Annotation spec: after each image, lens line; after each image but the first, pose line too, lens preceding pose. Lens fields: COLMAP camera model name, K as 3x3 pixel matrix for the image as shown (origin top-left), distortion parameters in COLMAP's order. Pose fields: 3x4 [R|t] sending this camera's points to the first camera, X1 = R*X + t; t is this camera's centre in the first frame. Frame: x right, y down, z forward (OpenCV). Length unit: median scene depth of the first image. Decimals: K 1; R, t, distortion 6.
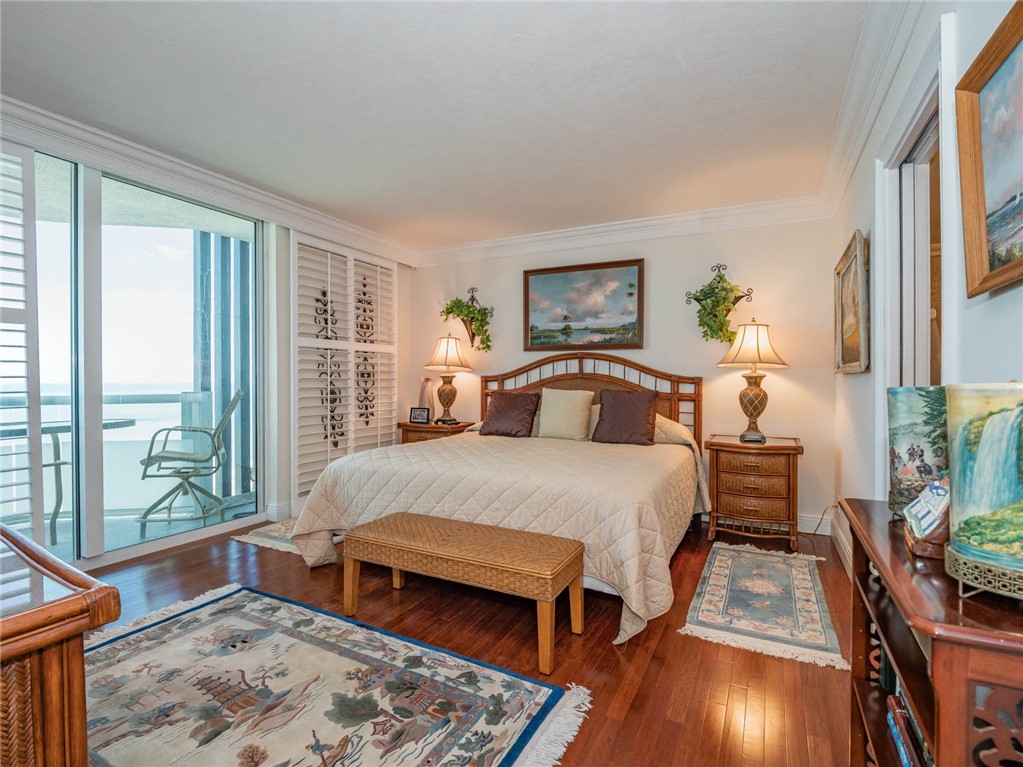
lens RADIAL K [[503.2, 0, 503.0], [0, 503.2, 383.6], [0, 0, 1]] dist [-0.000682, -0.011215]
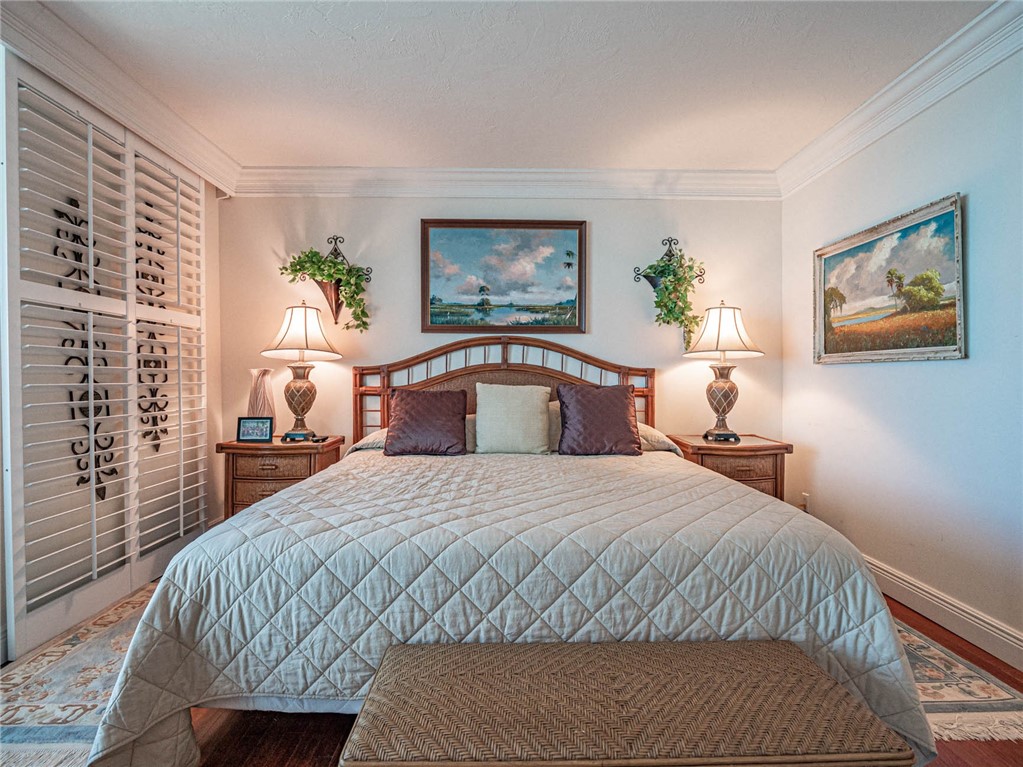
lens RADIAL K [[503.2, 0, 503.0], [0, 503.2, 383.6], [0, 0, 1]] dist [-0.000682, -0.011215]
pose [[0.875518, -0.008640, 0.483108, -0.214090], [0.006507, 0.999960, 0.006091, 0.005106], [-0.483141, -0.002189, 0.875540, 0.335571]]
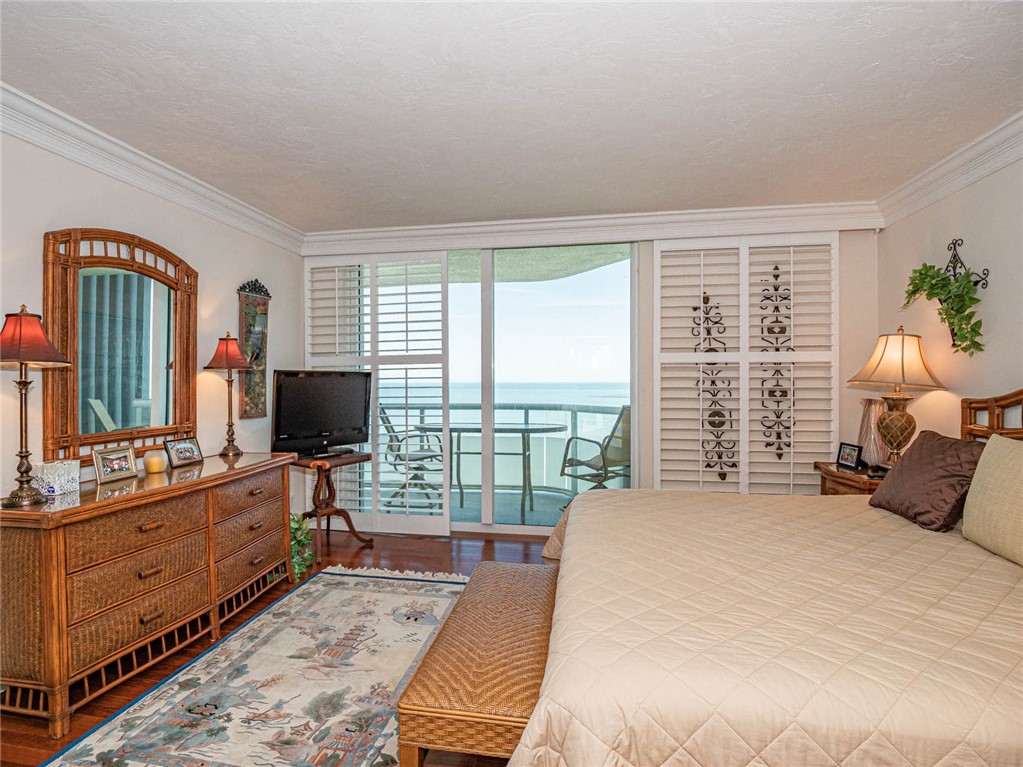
lens RADIAL K [[503.2, 0, 503.0], [0, 503.2, 383.6], [0, 0, 1]] dist [-0.000682, -0.011215]
pose [[0.306658, 0.005315, -0.951805, 0.349384], [-0.002769, 0.999985, 0.004692, -0.036153], [0.951816, 0.001197, 0.306668, 0.392207]]
